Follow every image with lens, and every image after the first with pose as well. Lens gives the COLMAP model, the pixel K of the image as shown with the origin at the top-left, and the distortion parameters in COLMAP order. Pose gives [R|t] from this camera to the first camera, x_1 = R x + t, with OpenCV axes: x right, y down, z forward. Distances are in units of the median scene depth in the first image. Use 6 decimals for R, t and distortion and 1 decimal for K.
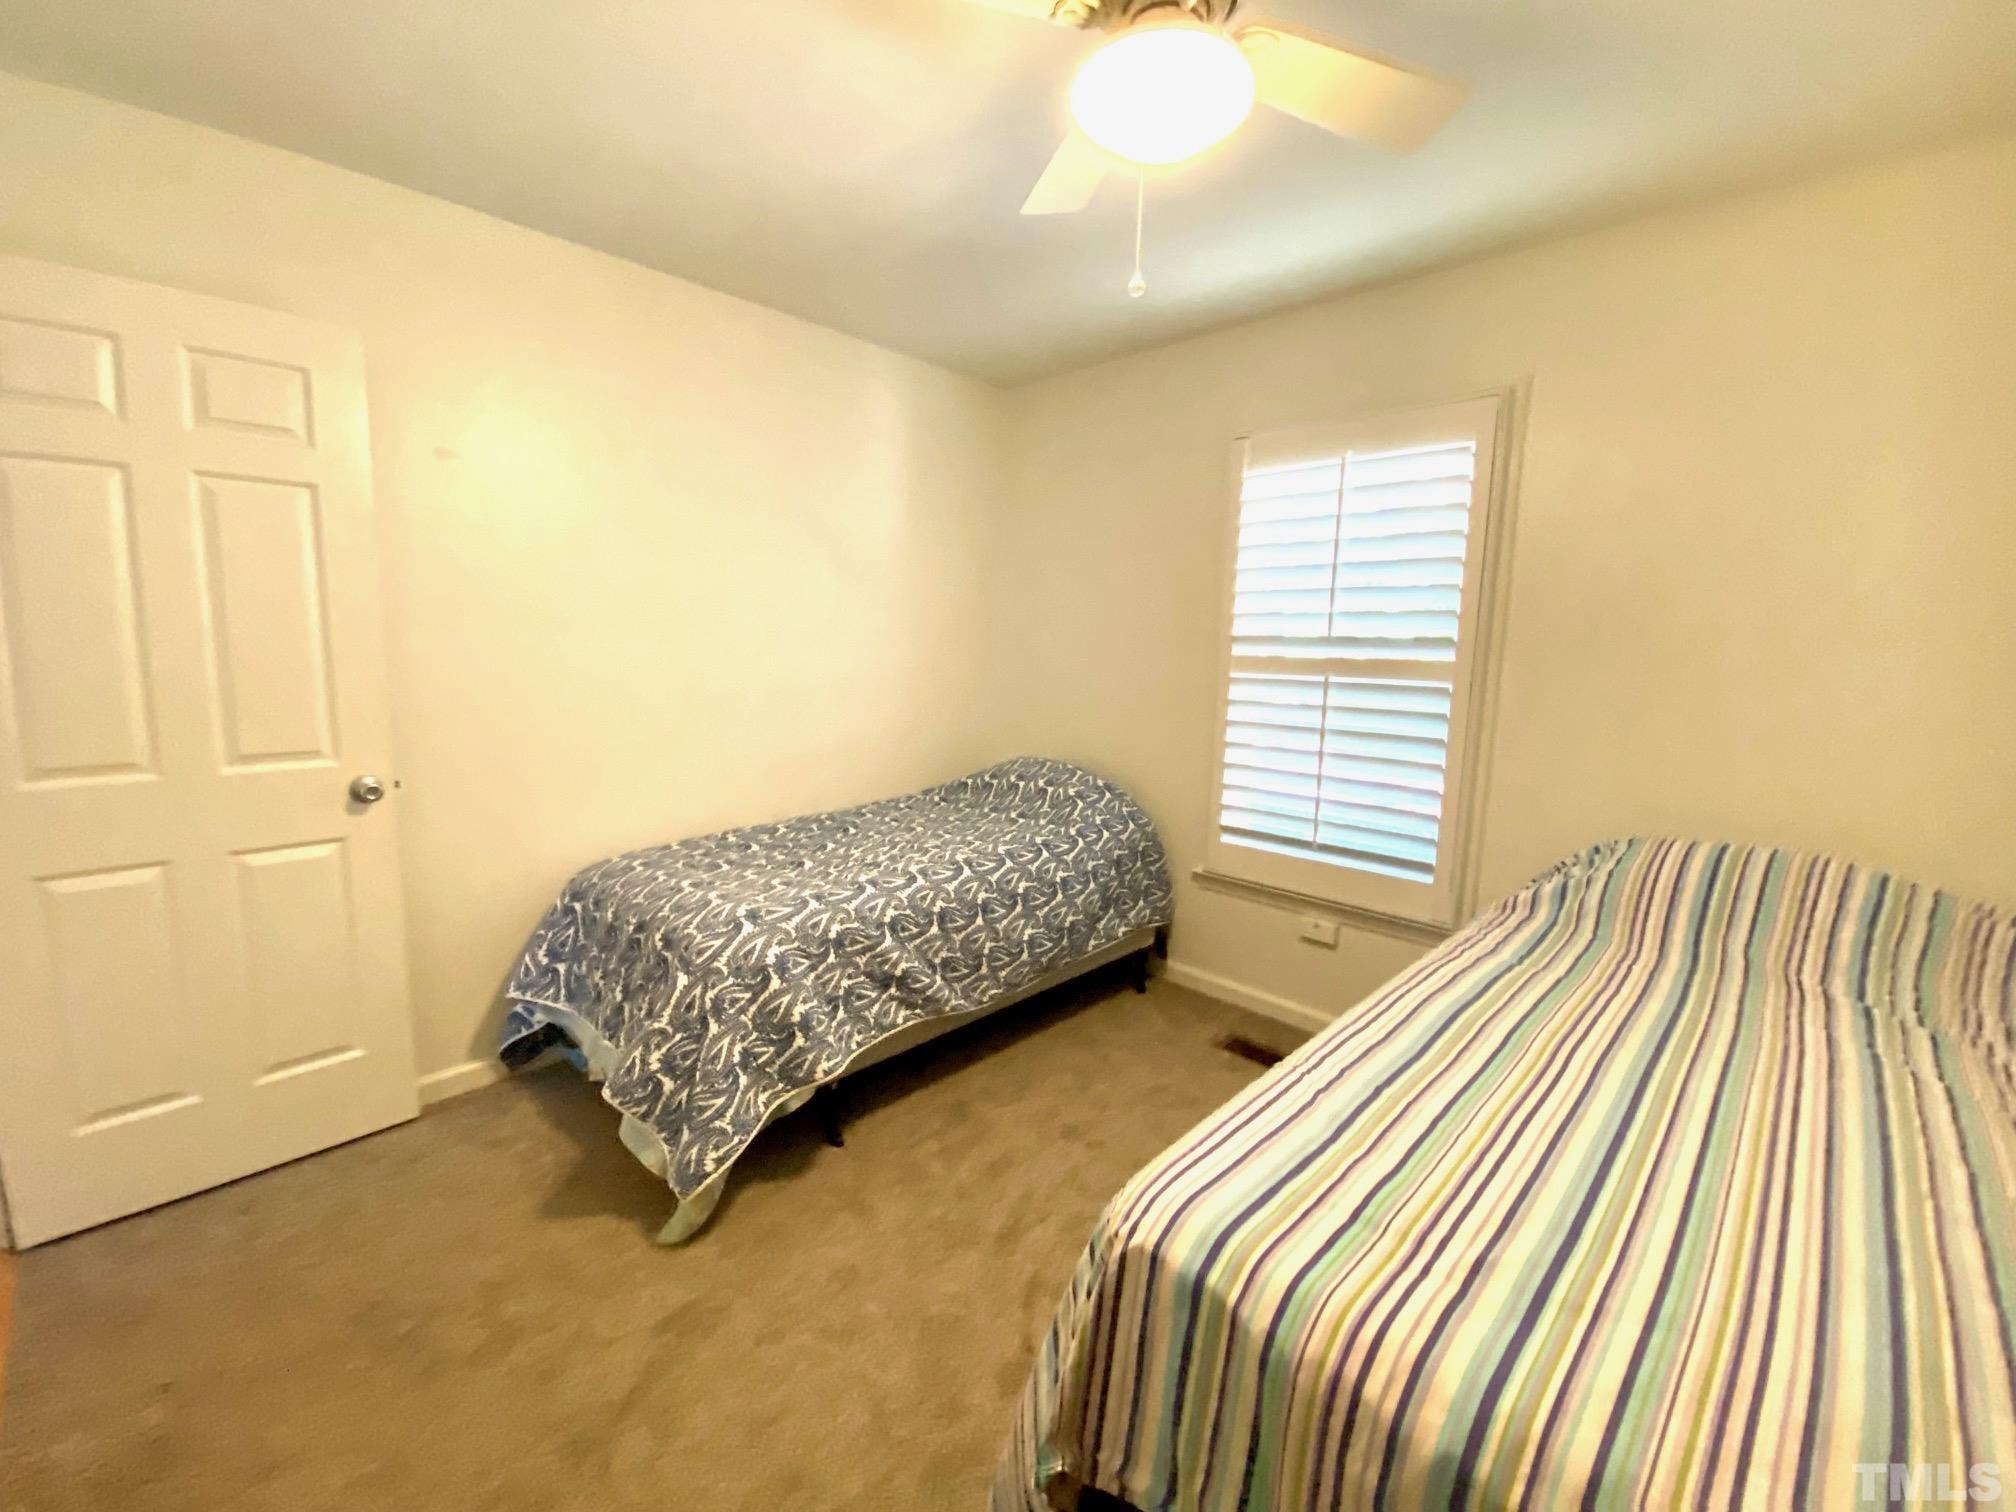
lens RADIAL K [[811.9, 0, 1025.1], [0, 811.9, 746.9], [0, 0, 1]] dist [0.000207, -0.000003]
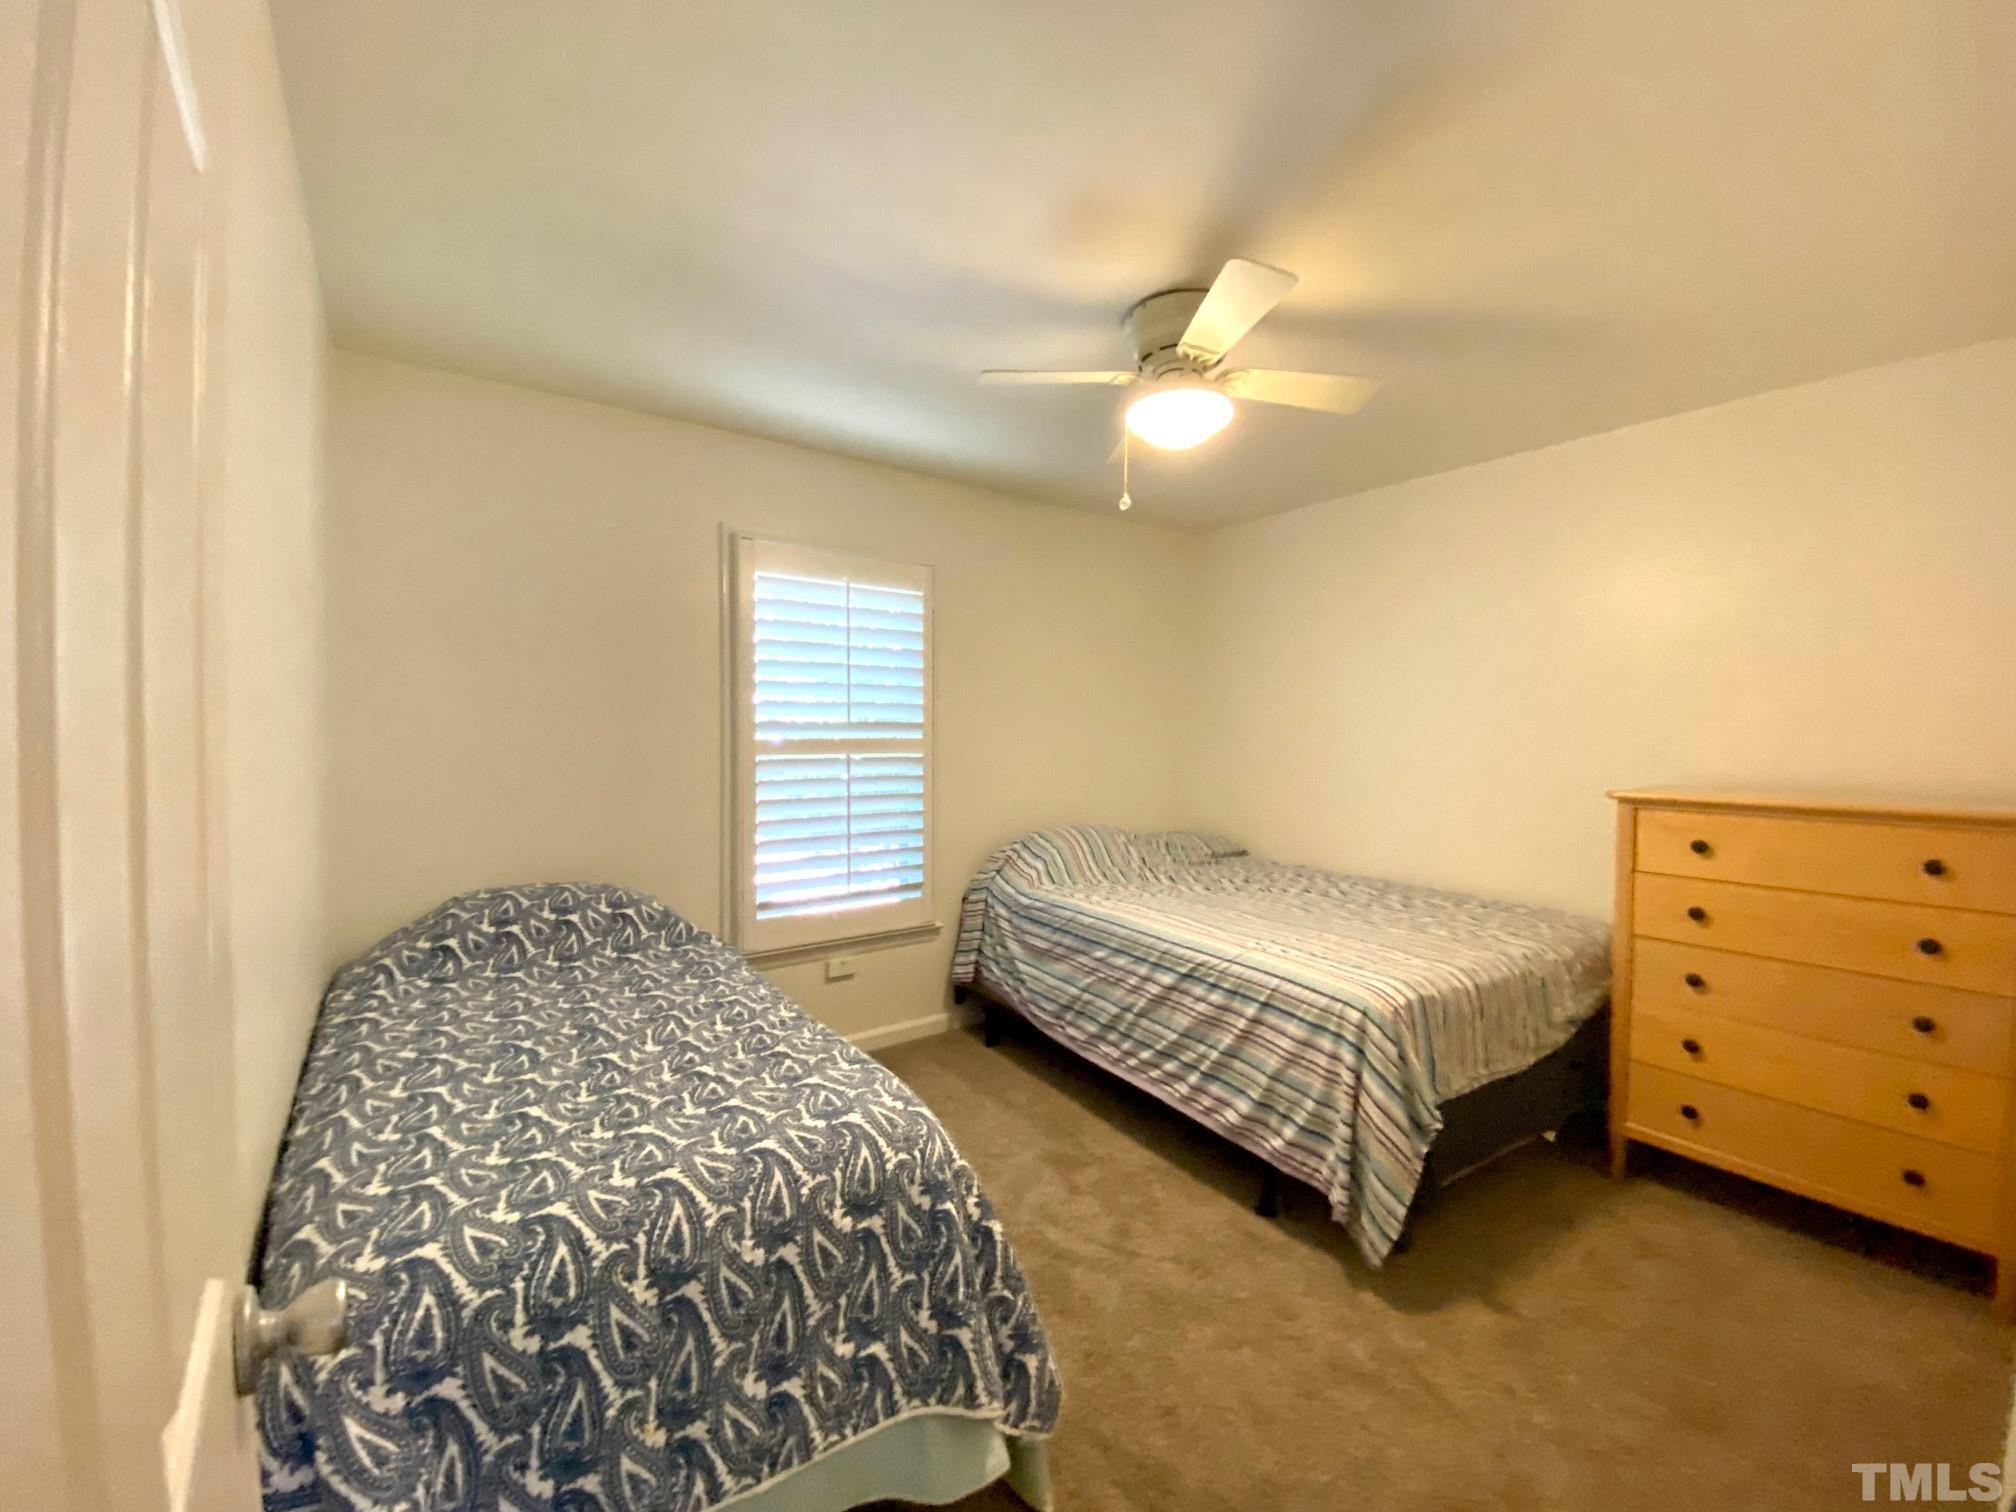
lens RADIAL K [[811.9, 0, 1025.1], [0, 811.9, 746.9], [0, 0, 1]] dist [0.000207, -0.000003]
pose [[0.192739, -0.026565, 0.980890, -0.830675], [0.144689, 0.989476, -0.001633, -0.058989], [-0.970524, 0.142239, 0.194554, 0.511580]]
